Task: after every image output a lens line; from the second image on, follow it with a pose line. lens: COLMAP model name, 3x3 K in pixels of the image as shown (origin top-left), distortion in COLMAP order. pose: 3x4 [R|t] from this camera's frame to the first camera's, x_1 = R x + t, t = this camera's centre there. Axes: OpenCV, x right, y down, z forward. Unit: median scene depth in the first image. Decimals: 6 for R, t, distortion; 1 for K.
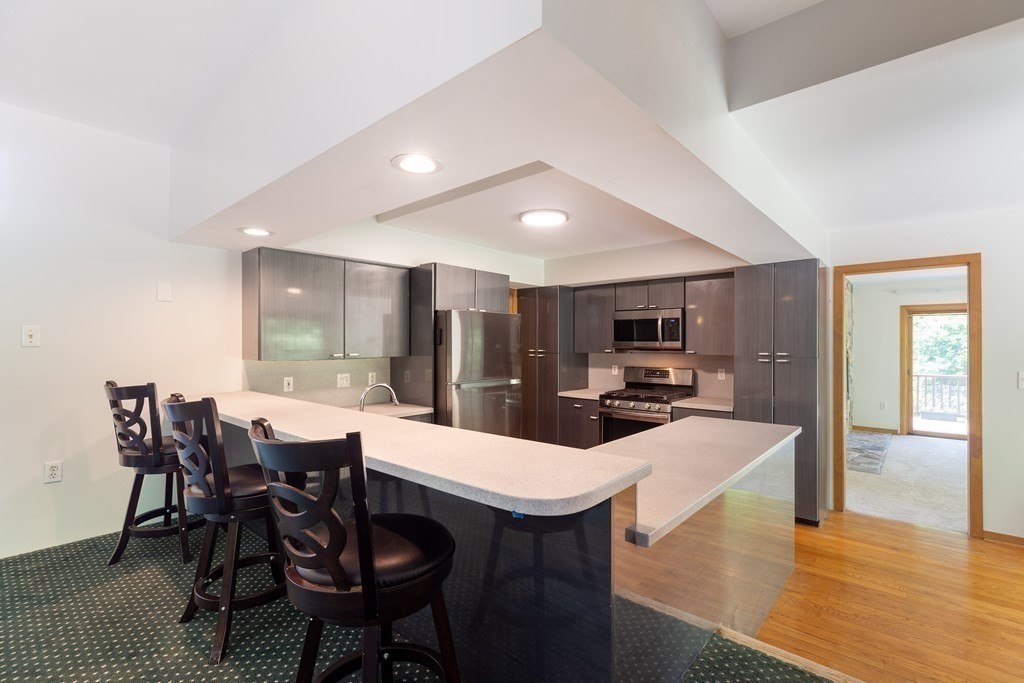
lens RADIAL K [[461.6, 0, 505.5], [0, 461.6, 340.3], [0, 0, 1]] dist [0.008792, -0.000215]
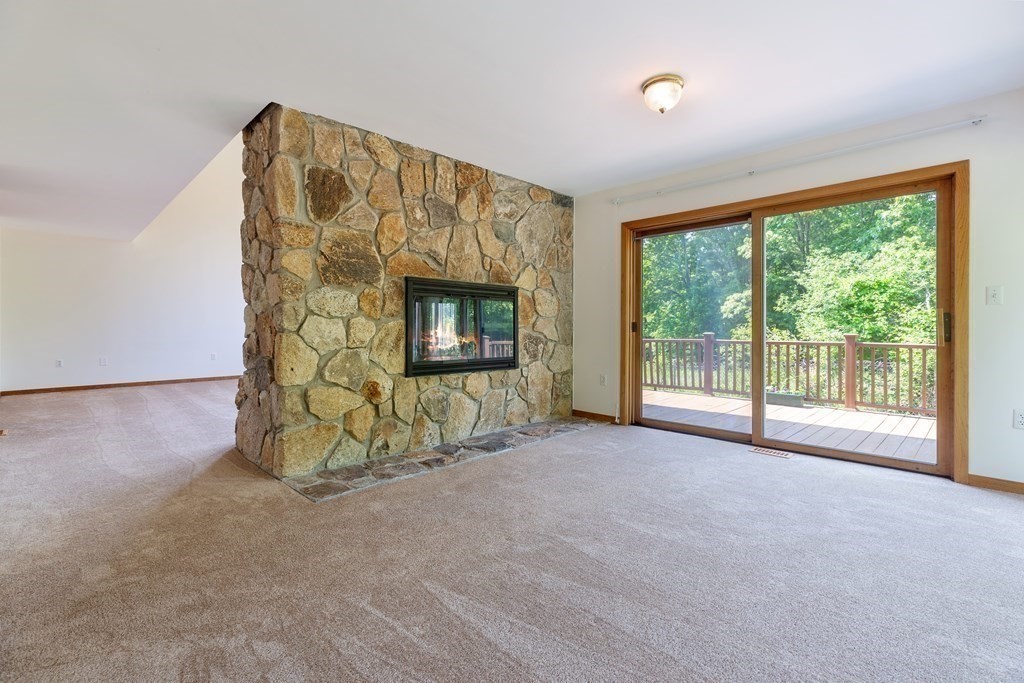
lens RADIAL K [[461.6, 0, 509.2], [0, 461.6, 331.3], [0, 0, 1]] dist [0.008792, -0.000215]
pose [[0.998188, 0.001996, -0.060137, 1.061200], [-0.001309, 0.999934, 0.011448, 0.097457], [0.060156, -0.011349, 0.998124, 0.512892]]
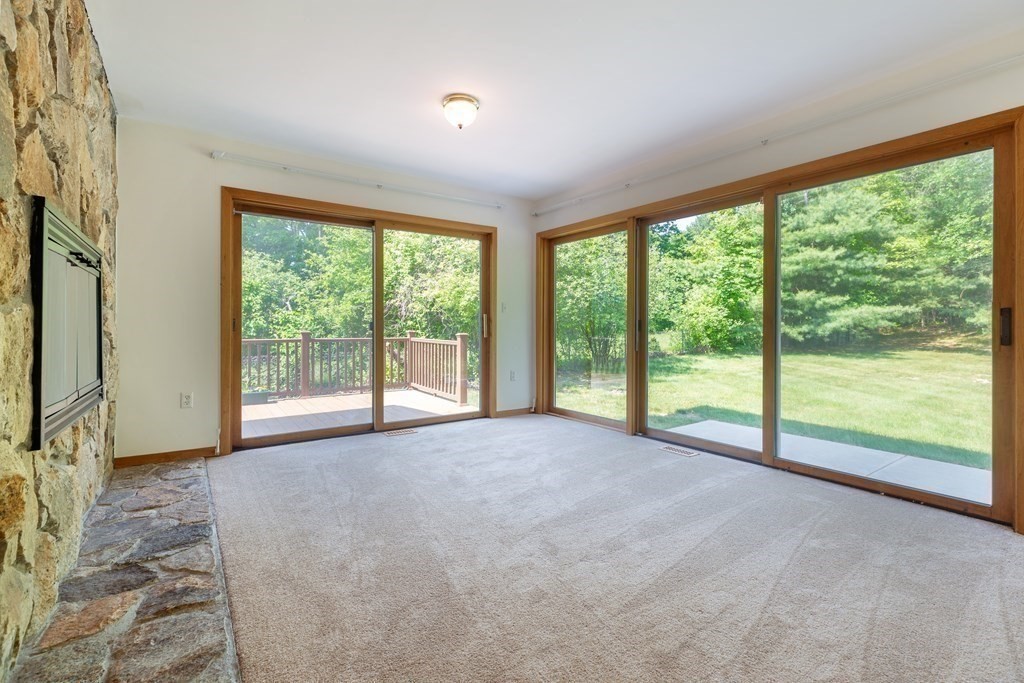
lens RADIAL K [[461.6, 0, 521.9], [0, 461.6, 324.8], [0, 0, 1]] dist [0.008792, -0.000215]
pose [[0.216153, 0.004491, 0.976349, 0.650536], [-0.004028, 0.999985, -0.003708, 0.100367], [-0.976351, -0.003131, 0.216168, 0.858648]]
